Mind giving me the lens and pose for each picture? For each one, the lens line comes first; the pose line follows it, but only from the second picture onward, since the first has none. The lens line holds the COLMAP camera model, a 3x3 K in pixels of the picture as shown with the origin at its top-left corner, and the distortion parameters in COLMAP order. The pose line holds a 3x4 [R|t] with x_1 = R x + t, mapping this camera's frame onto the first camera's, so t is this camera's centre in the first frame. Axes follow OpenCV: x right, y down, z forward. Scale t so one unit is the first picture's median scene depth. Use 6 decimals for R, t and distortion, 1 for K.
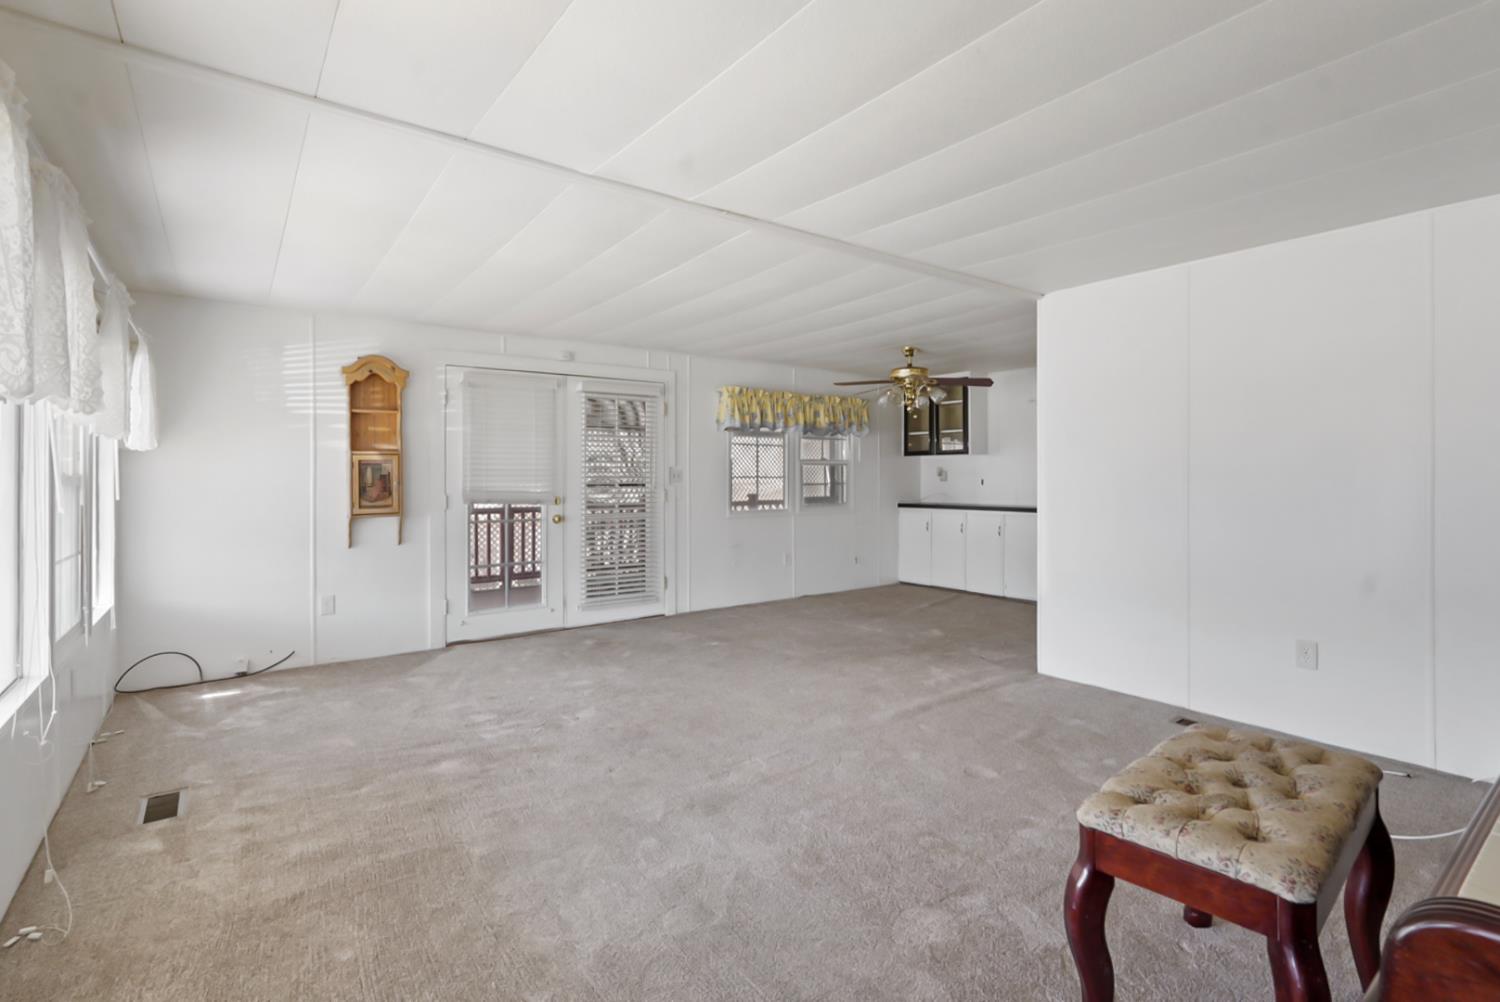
lens RADIAL K [[700.9, 0, 686.7], [0, 700.9, 470.5], [0, 0, 1]] dist [-0.006675, 0.003438]
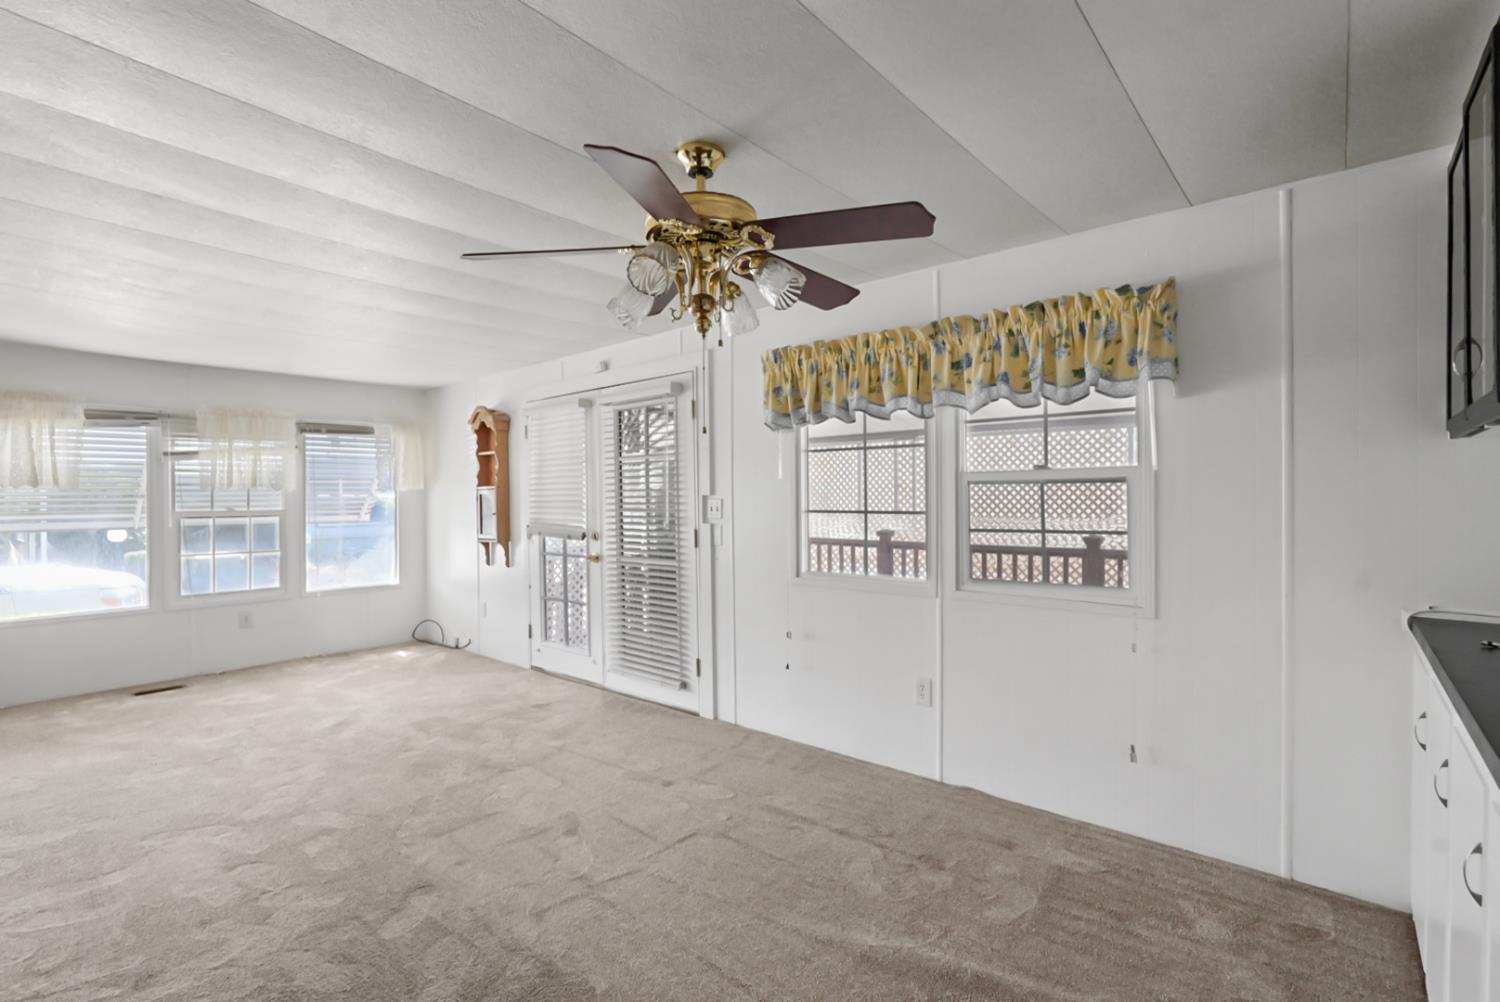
lens RADIAL K [[700.9, 0, 745.9], [0, 700.9, 500.3], [0, 0, 1]] dist [-0.006675, 0.003438]
pose [[0.247086, -0.000736, -0.968993, 0.560072], [0.006333, 0.999980, 0.000856, -0.000851], [0.968973, -0.006348, 0.247086, 0.778575]]
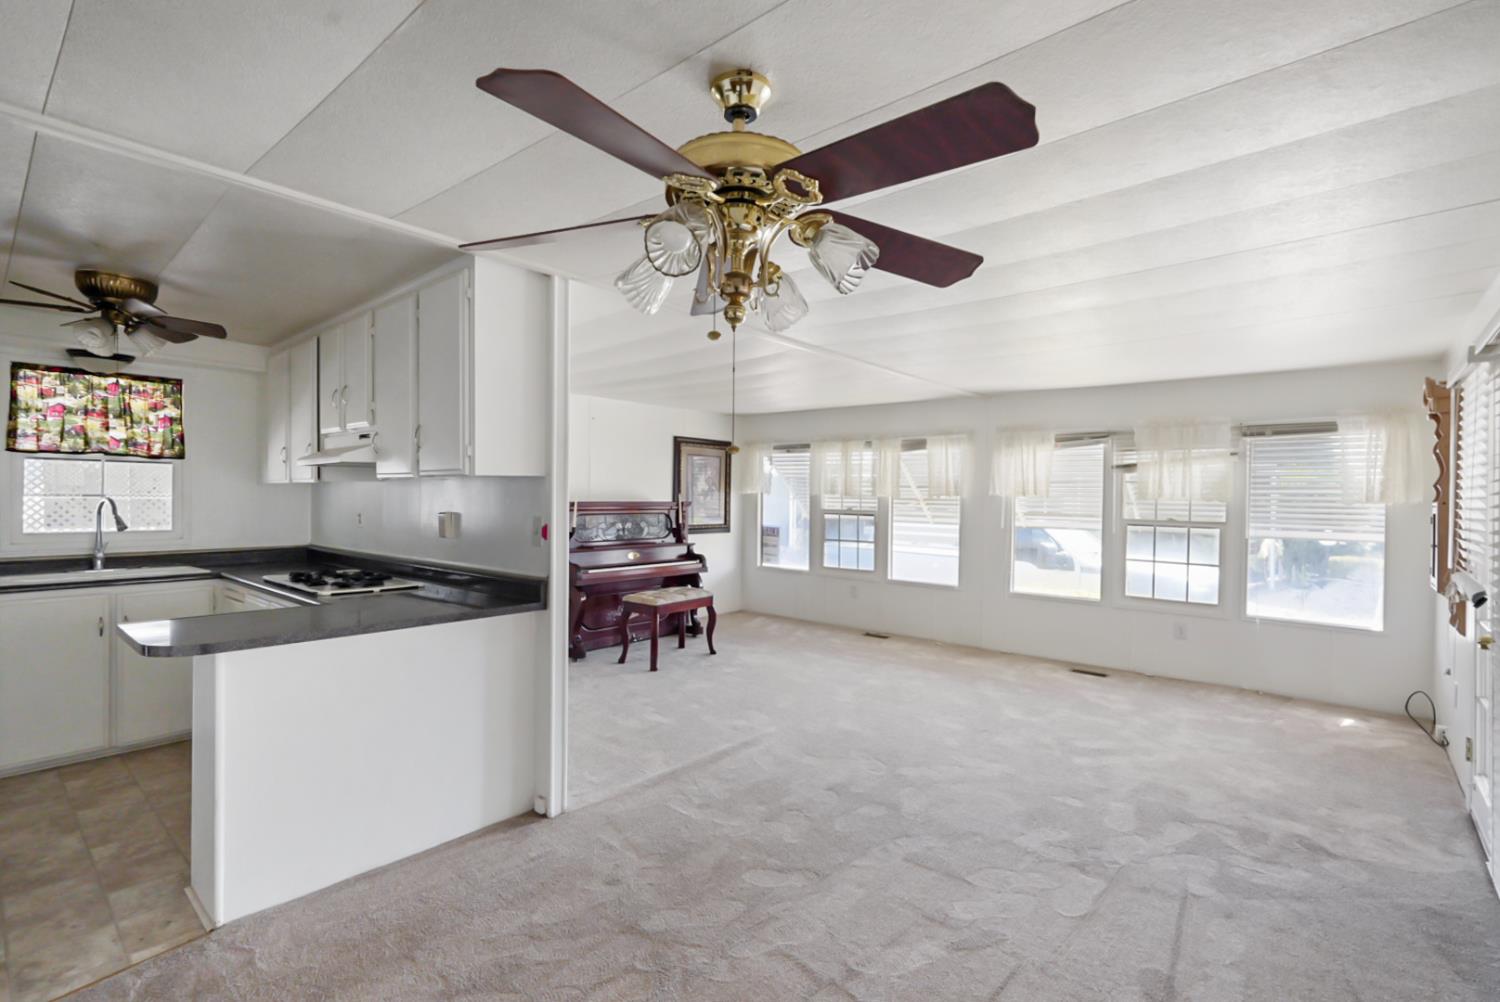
lens RADIAL K [[700.9, 0, 755.1], [0, 700.9, 501.3], [0, 0, 1]] dist [-0.006675, 0.003438]
pose [[-0.968299, -0.013572, -0.249425, 0.327877], [-0.017829, 0.999731, 0.014815, -0.016371], [0.249157, 0.018792, -0.968281, 1.047839]]
